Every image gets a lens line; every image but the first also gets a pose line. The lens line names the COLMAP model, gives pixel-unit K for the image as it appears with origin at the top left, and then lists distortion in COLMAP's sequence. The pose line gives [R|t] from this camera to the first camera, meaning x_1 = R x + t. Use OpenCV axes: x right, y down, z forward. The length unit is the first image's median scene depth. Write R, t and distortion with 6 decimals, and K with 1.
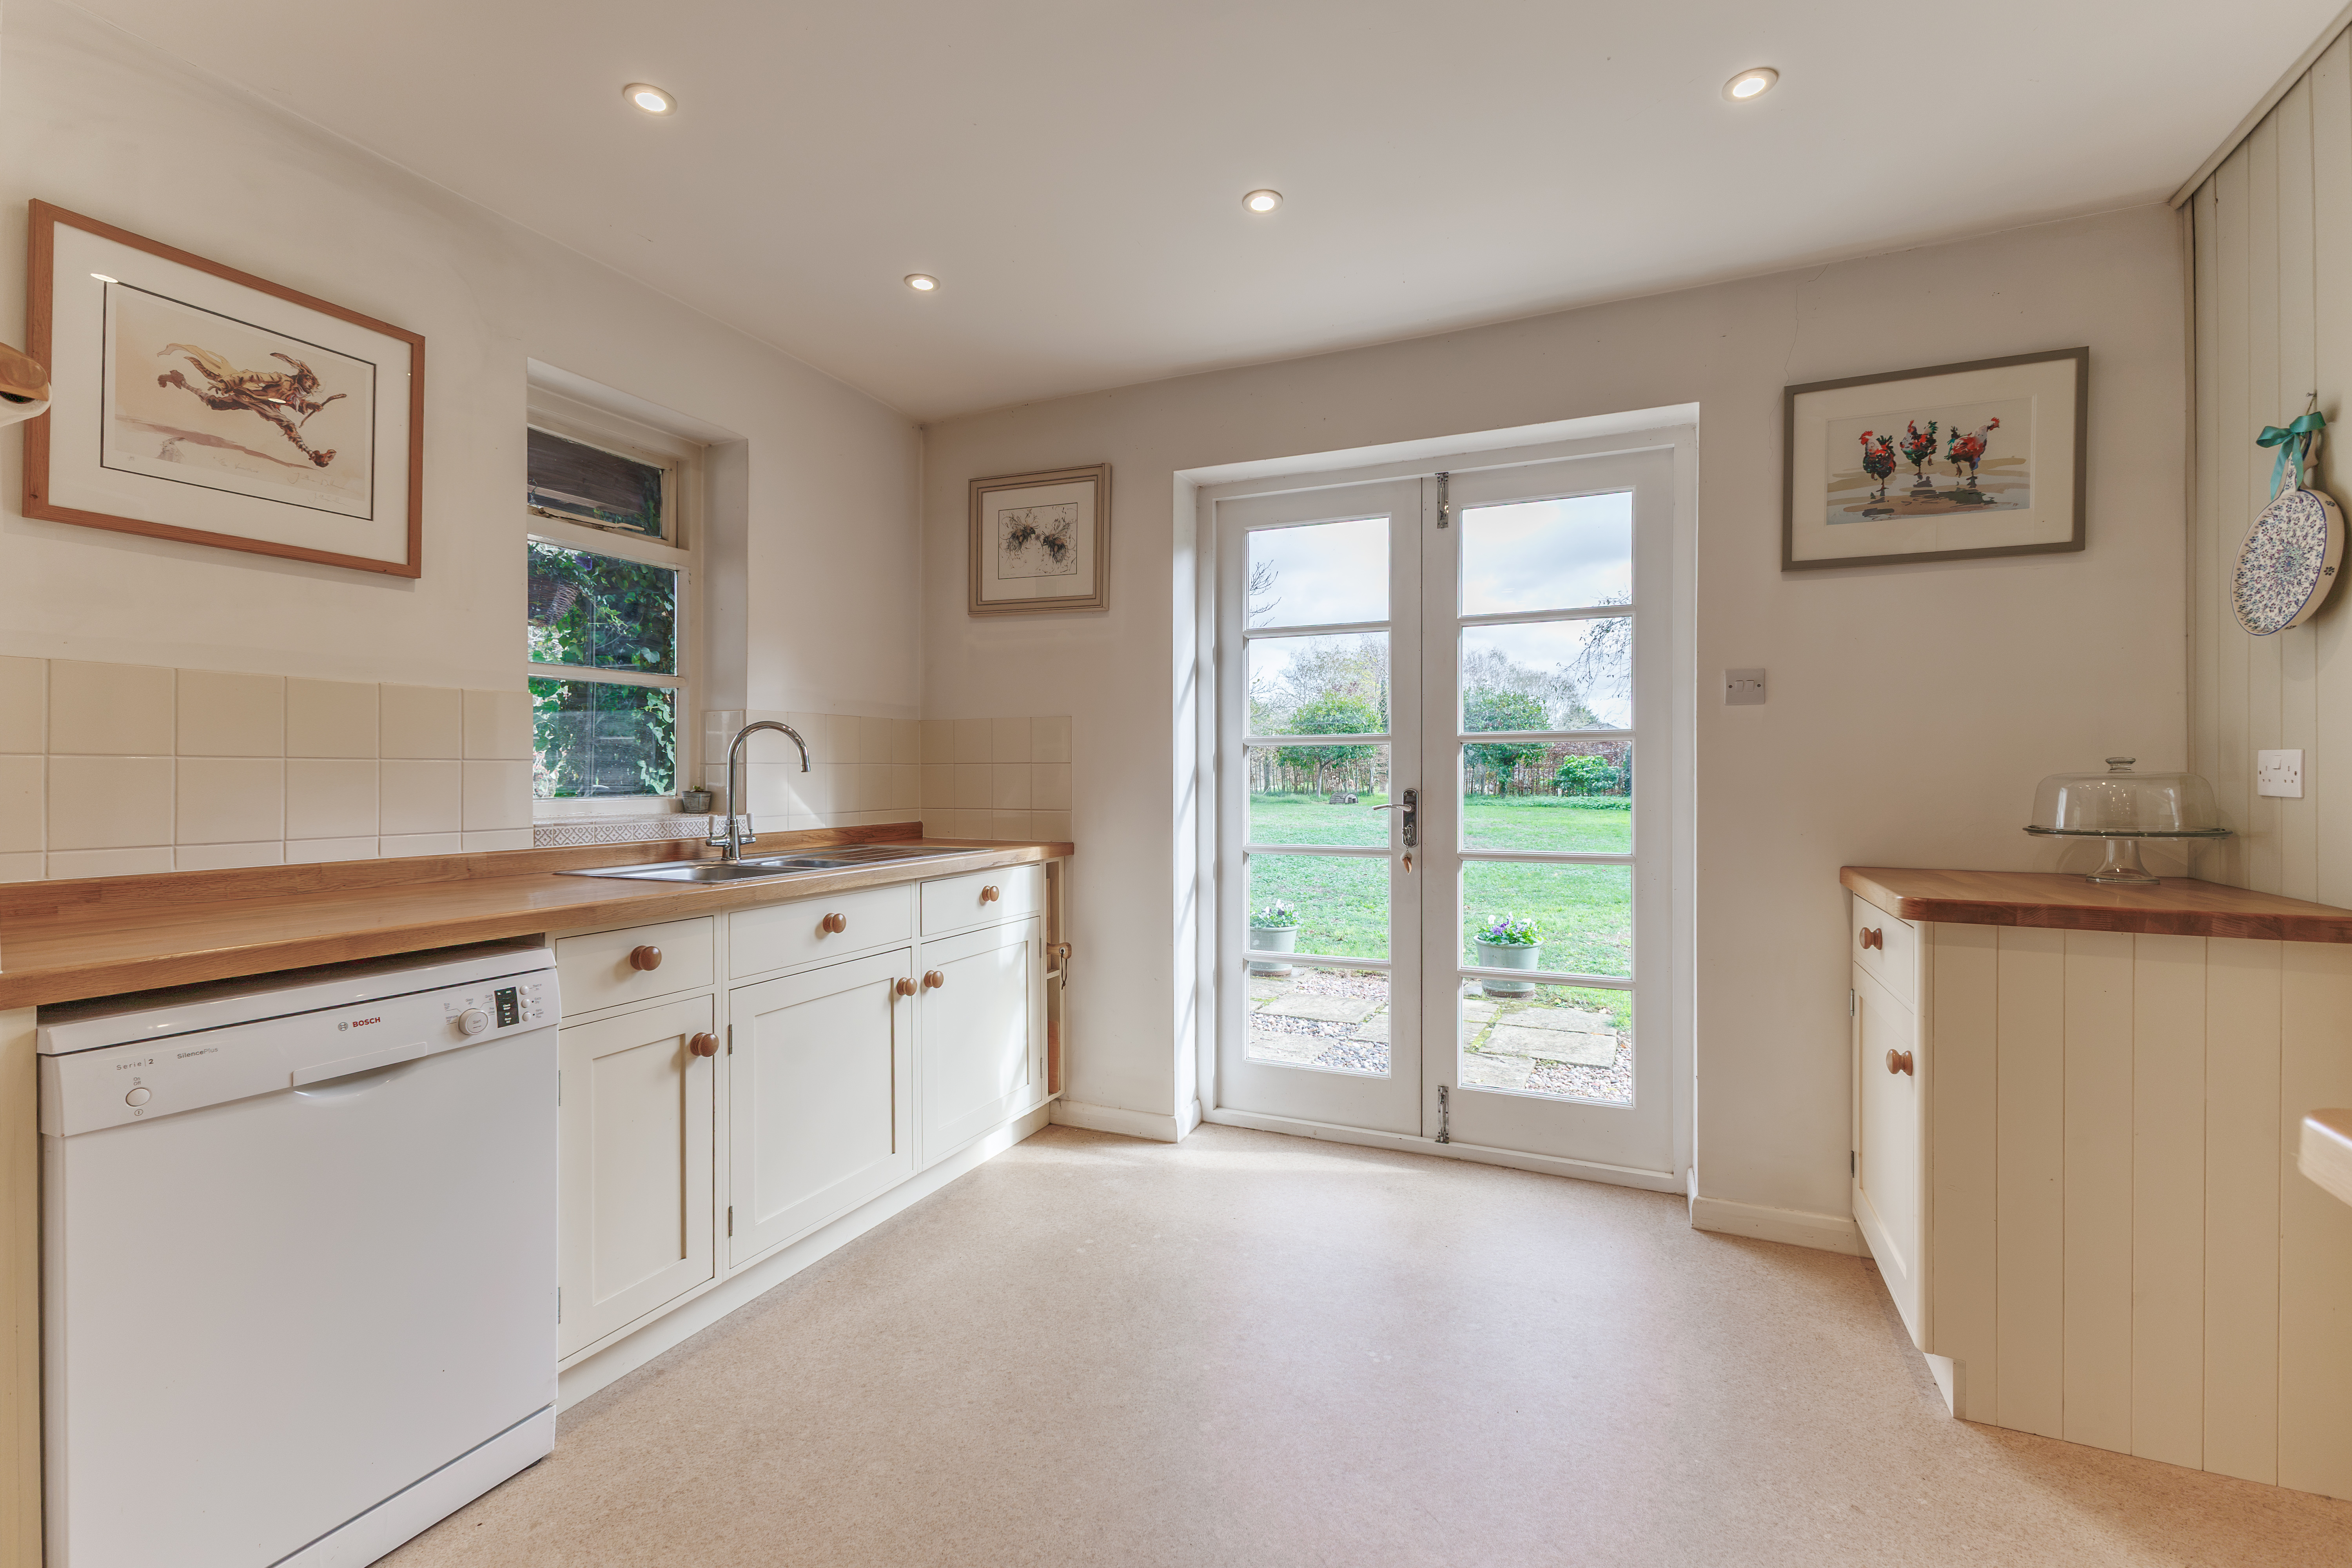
lens RADIAL K [[1001.7, 0, 1178.1], [0, 1001.7, 776.6], [0, 0, 1]] dist [0.001065, 0.000387]
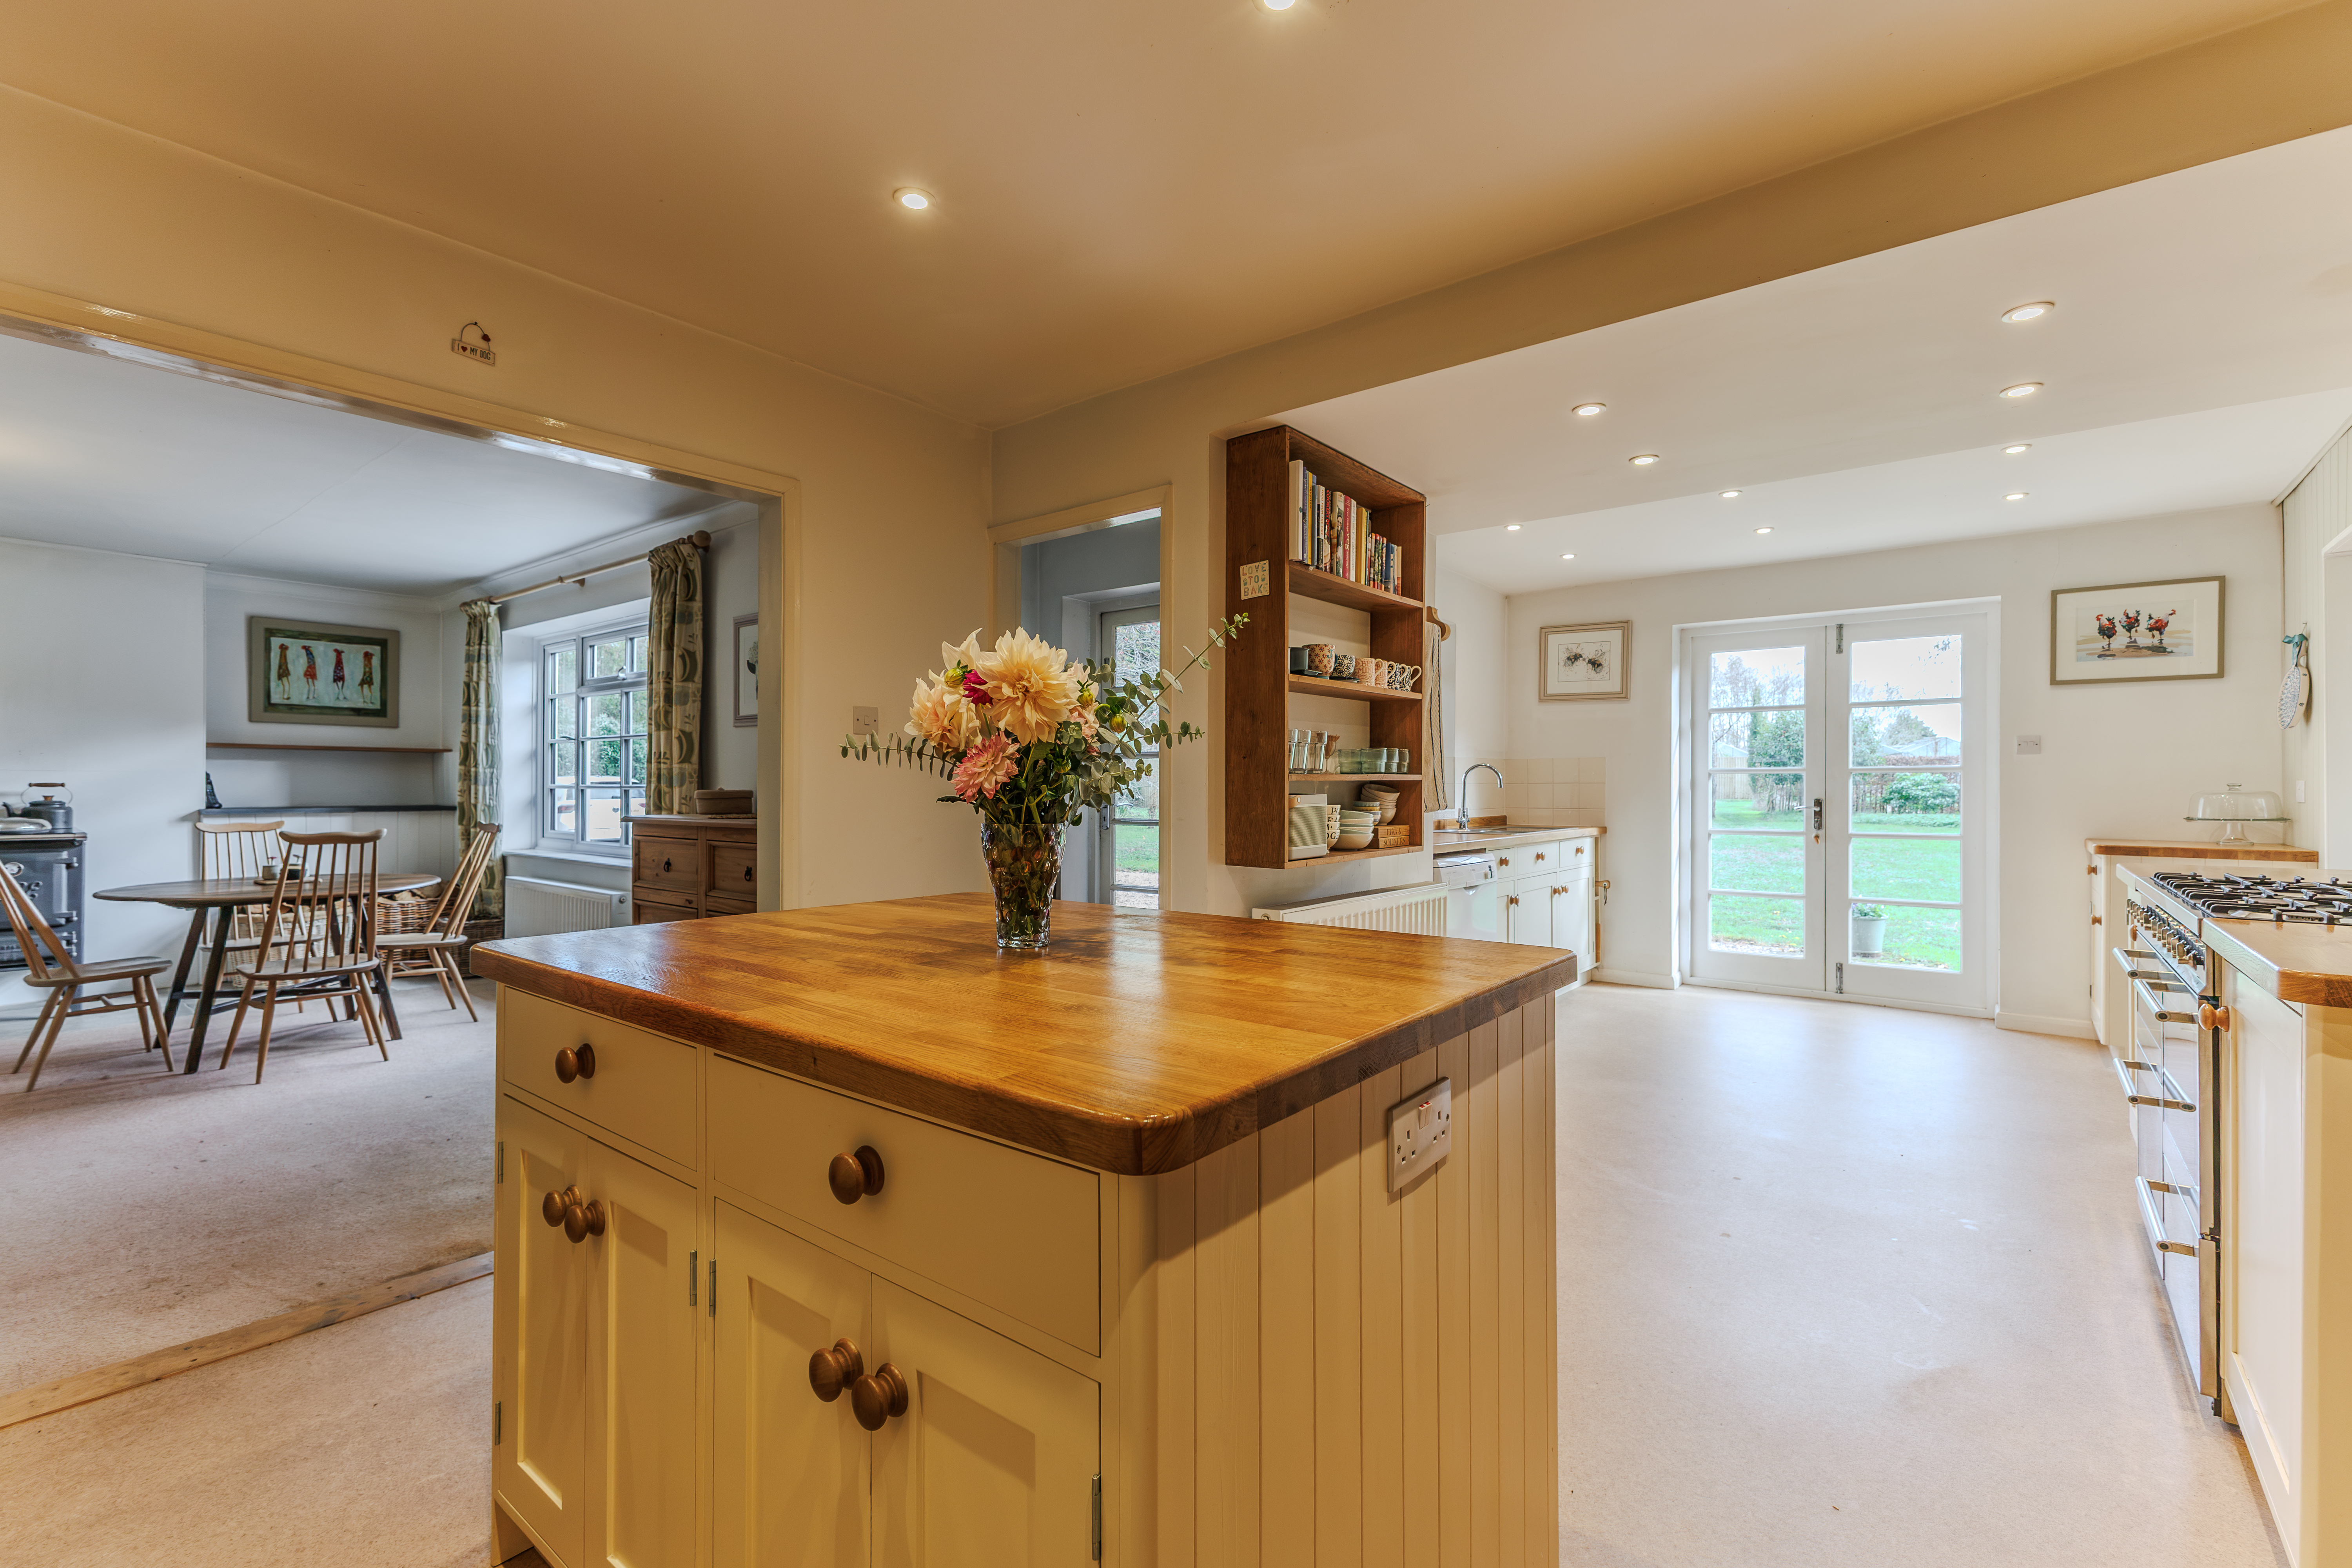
lens RADIAL K [[1009.7, 0, 1186.5], [0, 1009.7, 787.4], [0, 0, 1]] dist [0.009876, -0.001093]
pose [[0.971974, 0.003342, -0.235066, -0.567874], [-0.004396, 0.999982, -0.003959, 0.006565], [0.235048, 0.004882, 0.971971, -1.329464]]
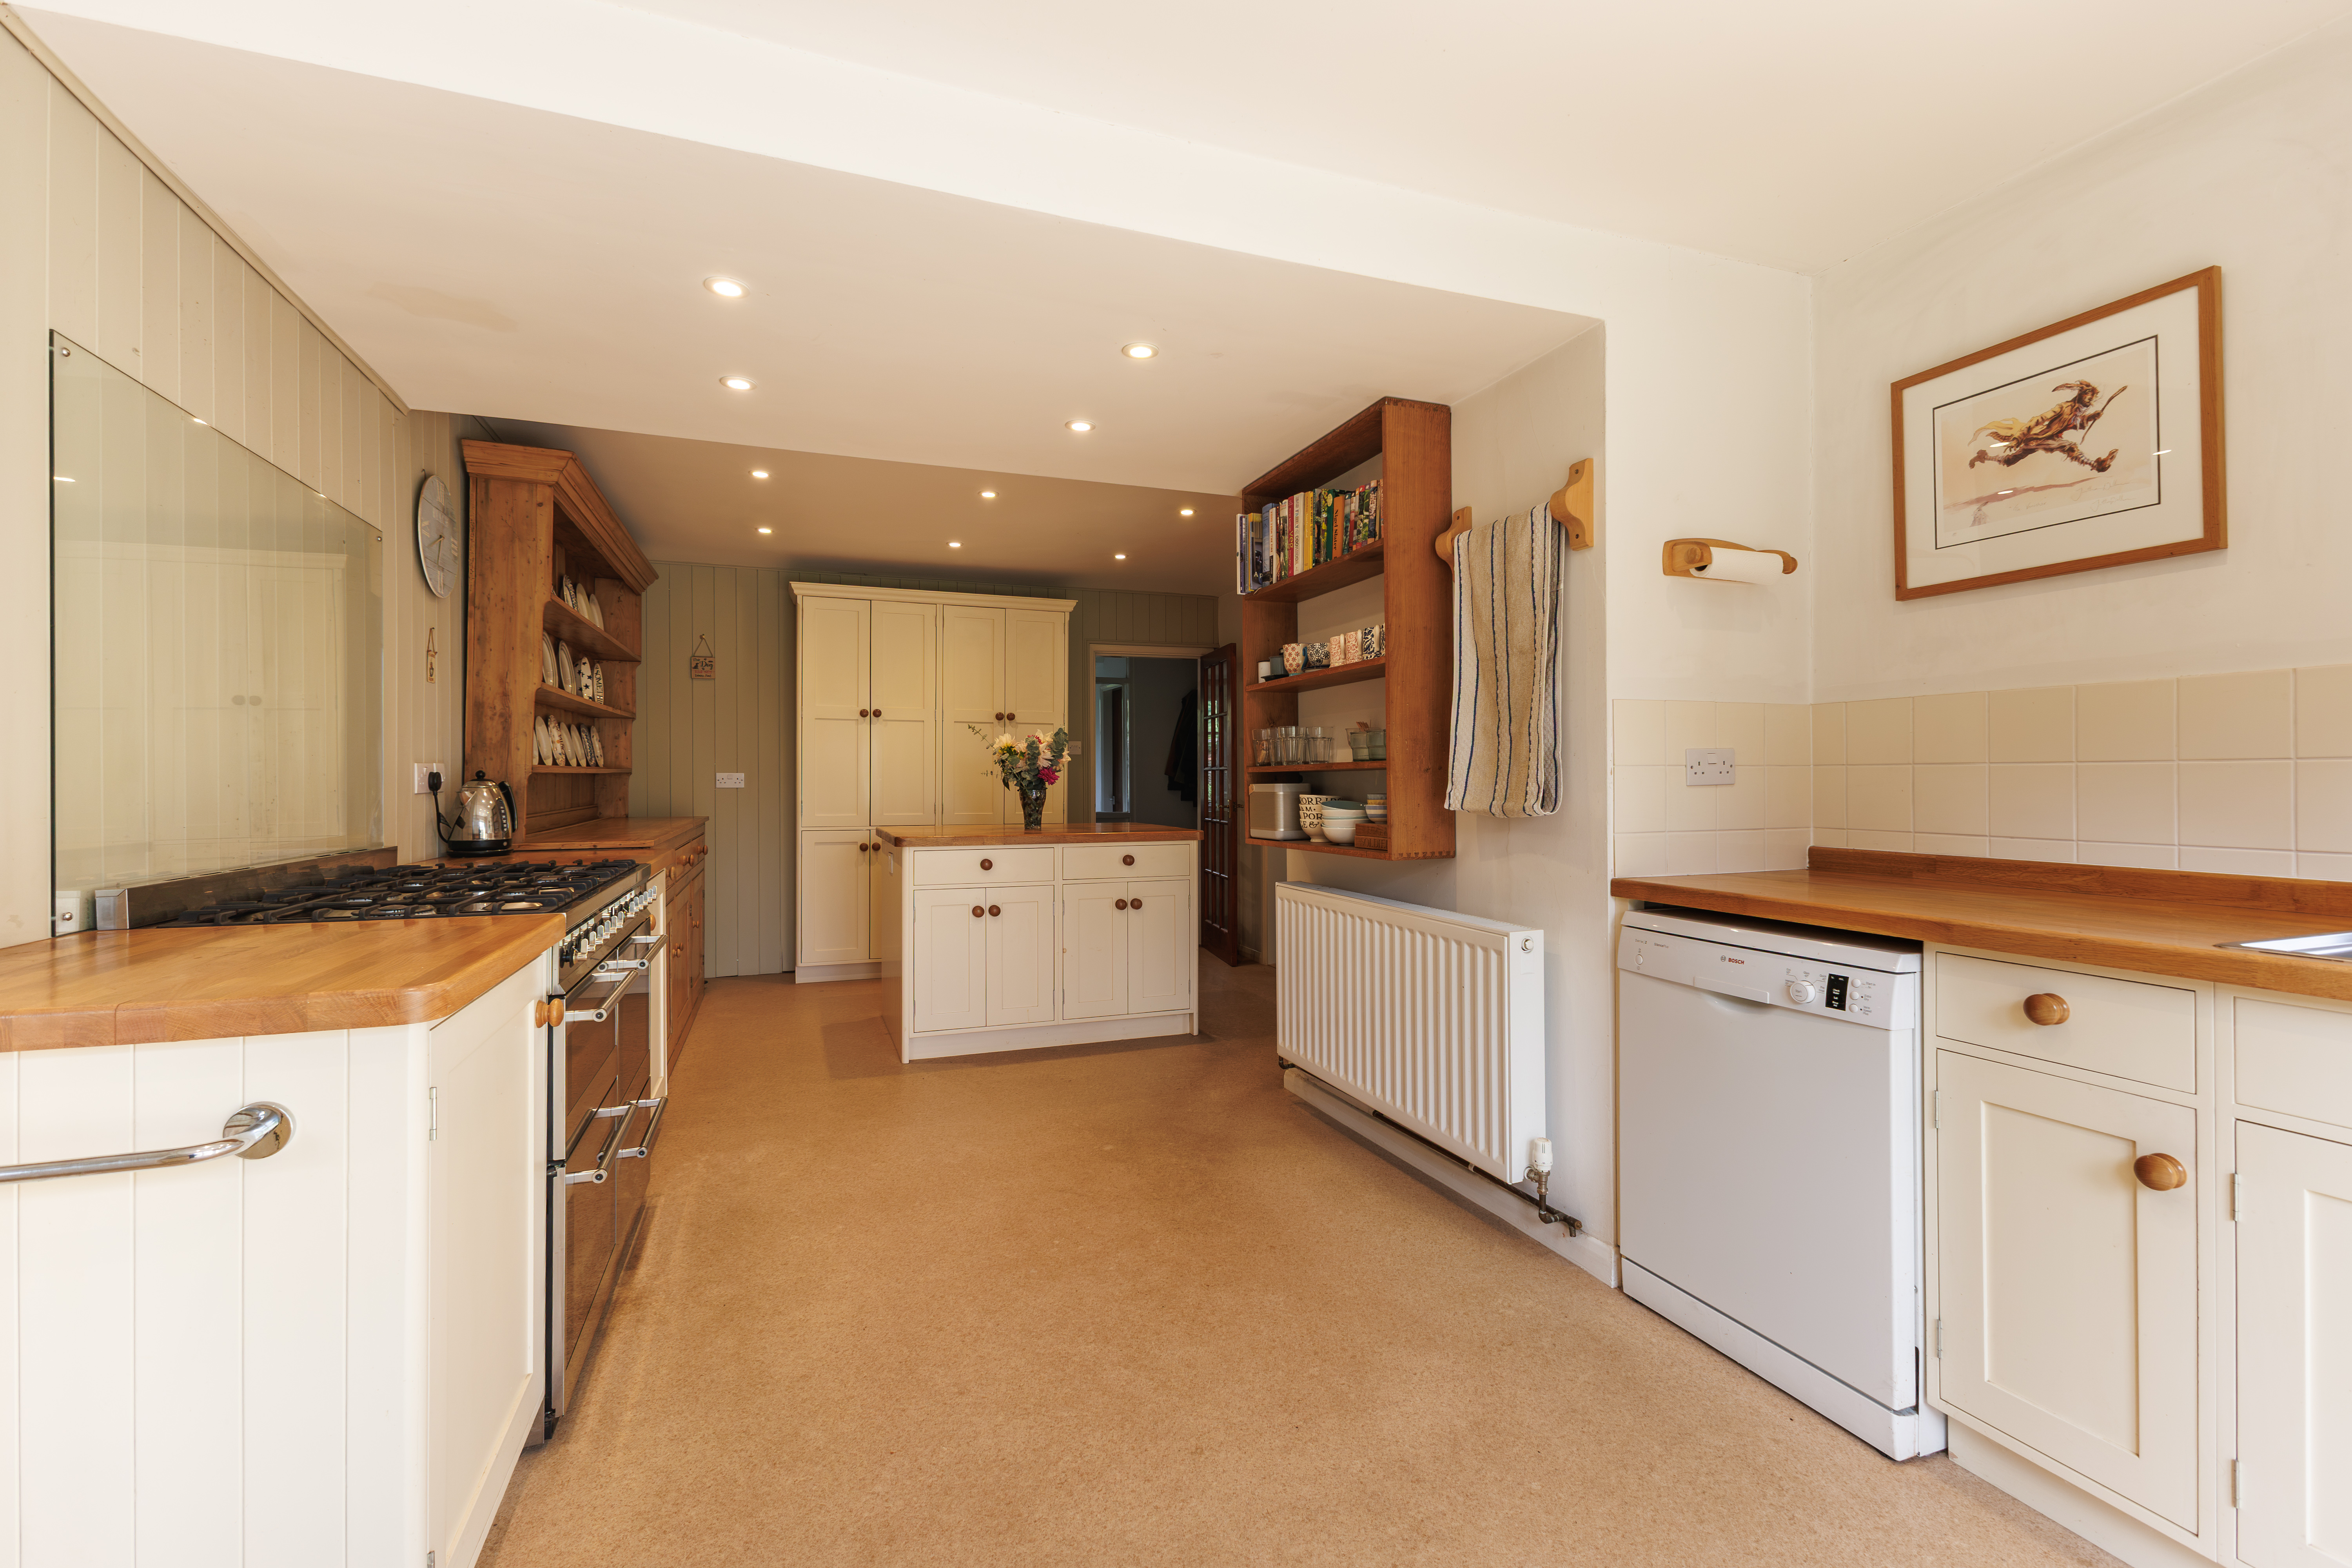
lens RADIAL K [[1030.1, 0, 1168.0], [0, 1030.1, 779.3], [0, 0, 1]] dist [0.001869, 0.000087]
pose [[-0.708698, 0.003225, -0.705505, 0.434679], [0.000976, 0.999993, 0.003590, -0.004962], [0.705511, 0.001855, -0.708696, 0.866464]]
